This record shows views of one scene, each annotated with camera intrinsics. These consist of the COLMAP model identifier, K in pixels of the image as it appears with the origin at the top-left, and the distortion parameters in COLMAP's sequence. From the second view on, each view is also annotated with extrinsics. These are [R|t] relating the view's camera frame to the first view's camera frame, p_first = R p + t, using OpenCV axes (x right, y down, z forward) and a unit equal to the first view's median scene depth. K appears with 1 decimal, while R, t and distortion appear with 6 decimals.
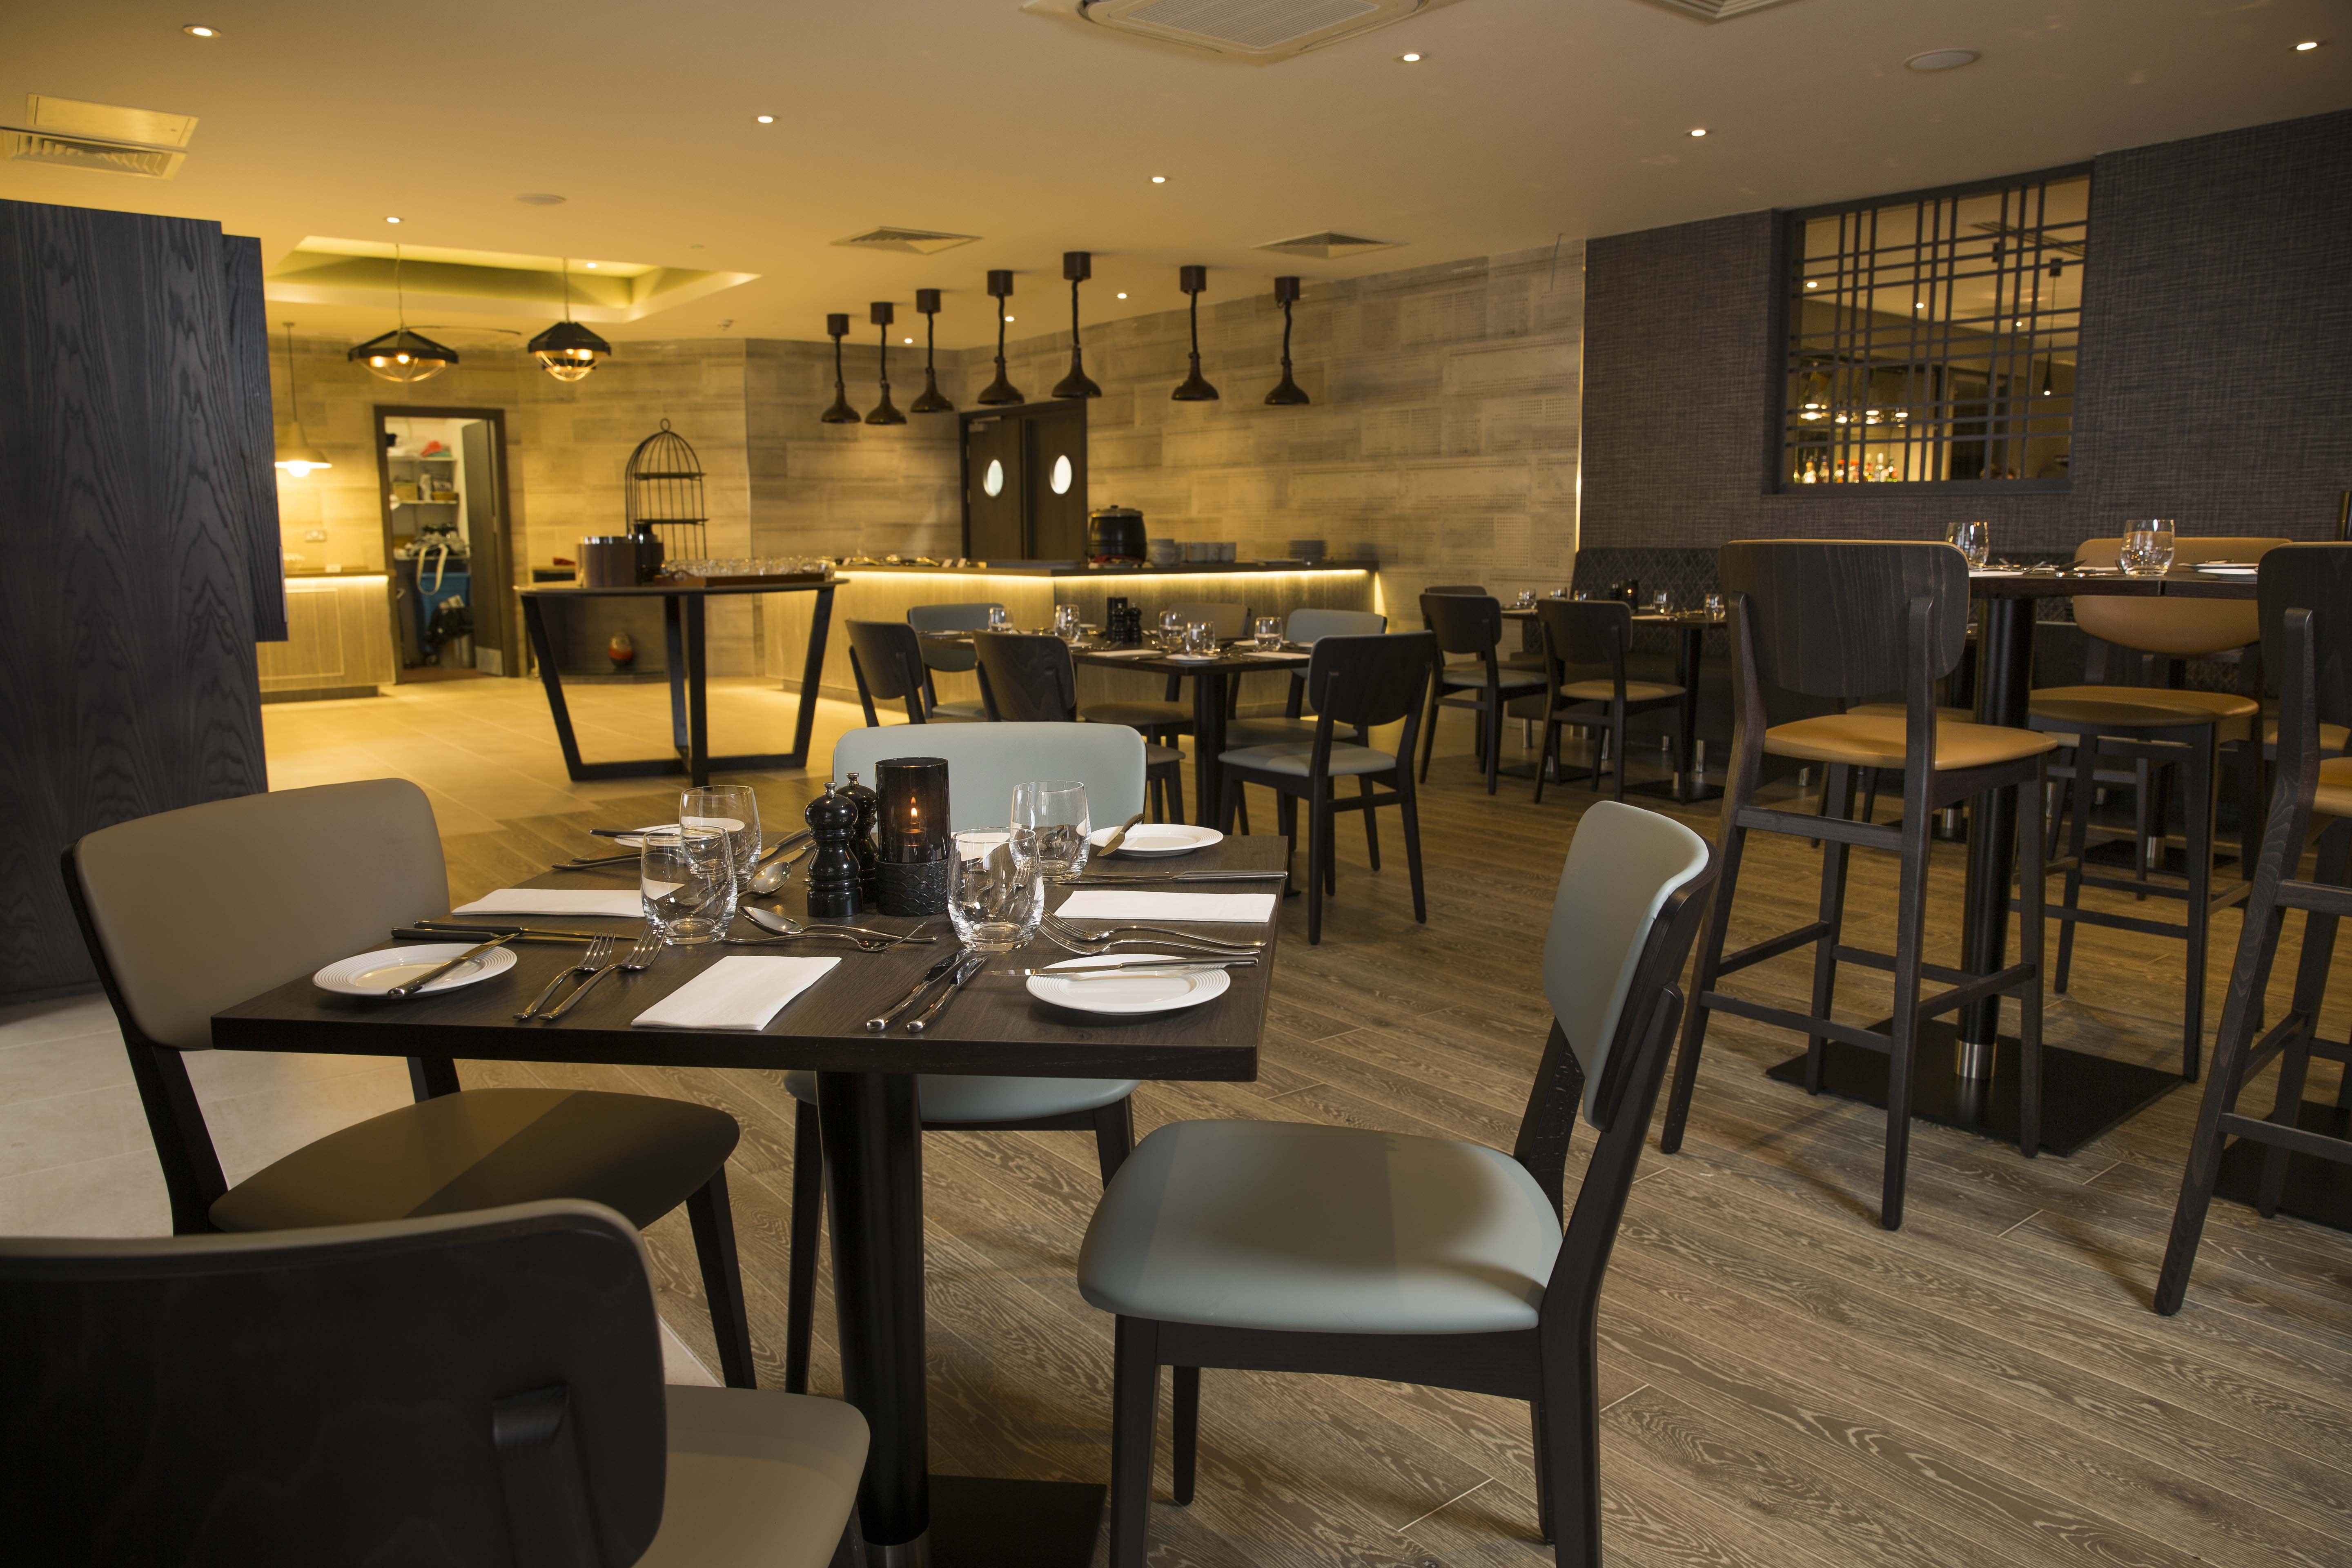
lens RADIAL K [[1593.4, 0, 1176.0], [0, 1593.4, 784.0], [0, 0, 1]] dist [-0.106538, 0.077069]
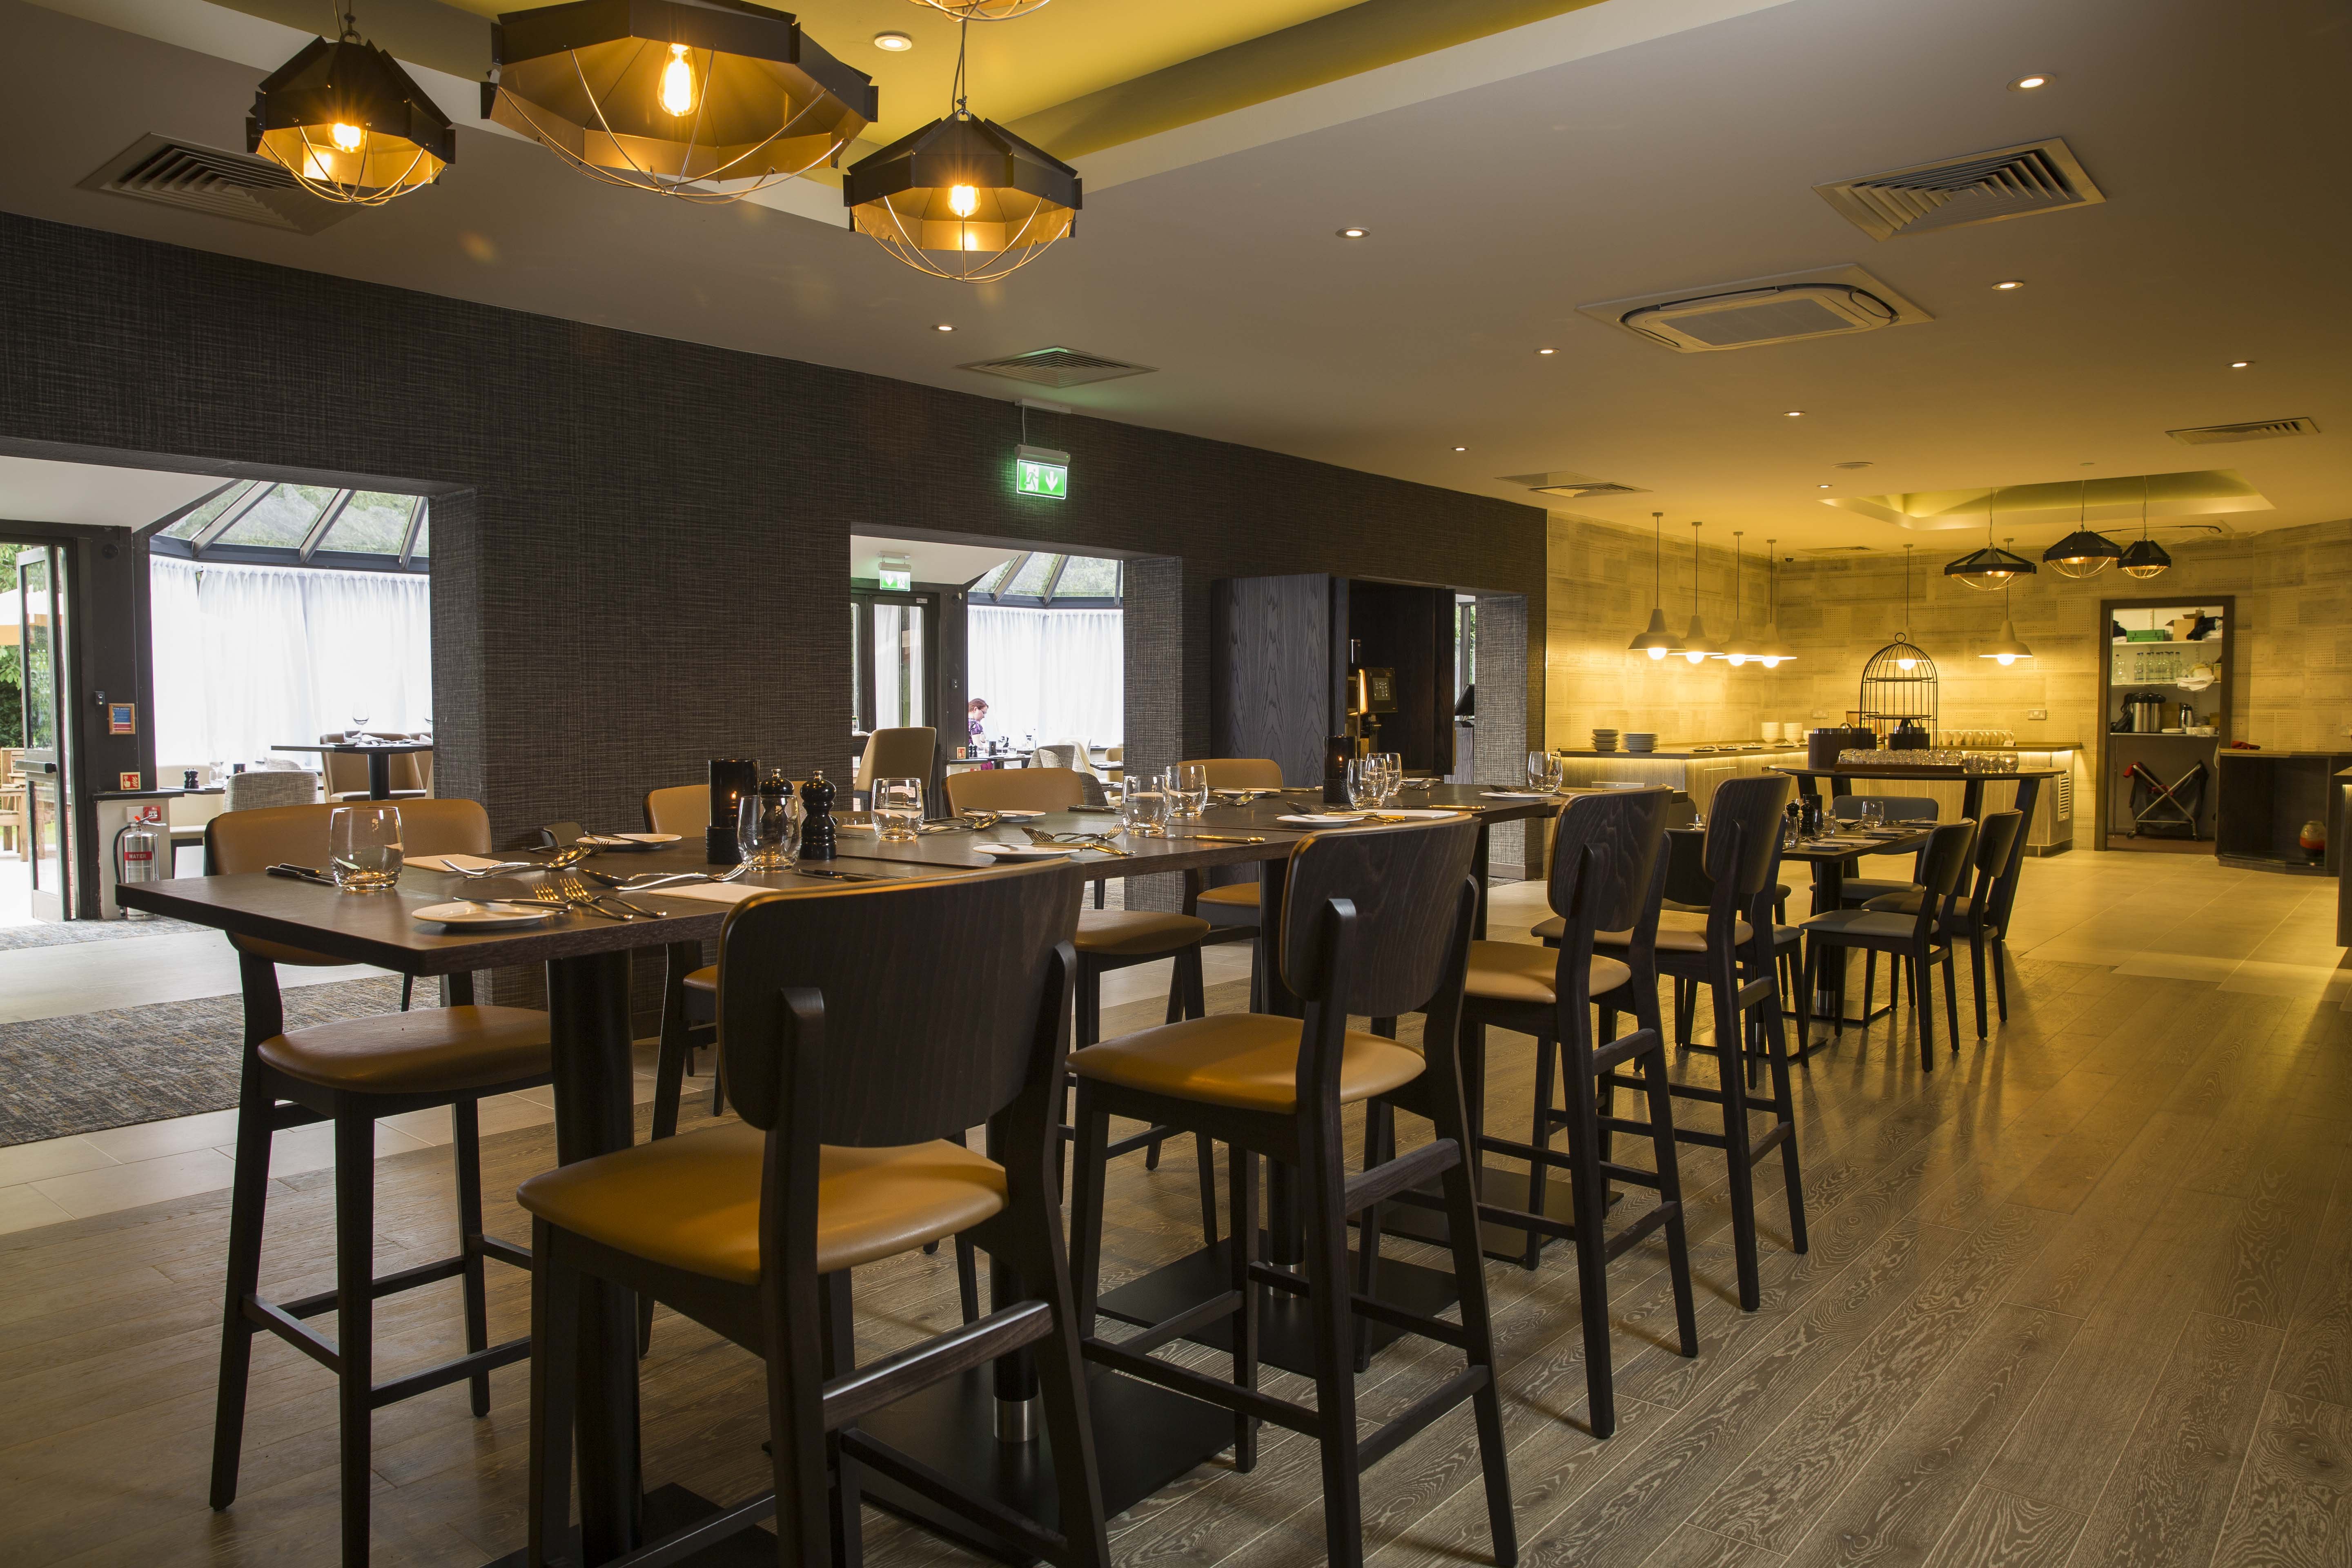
lens RADIAL K [[1593.4, 0, 1176.0], [0, 1593.4, 784.0], [0, 0, 1]] dist [-0.106538, 0.077069]
pose [[0.188863, 0.054211, -0.980506, 0.434205], [-0.152208, 0.988024, 0.025308, -0.037316], [0.970136, 0.144462, 0.194853, 0.144795]]
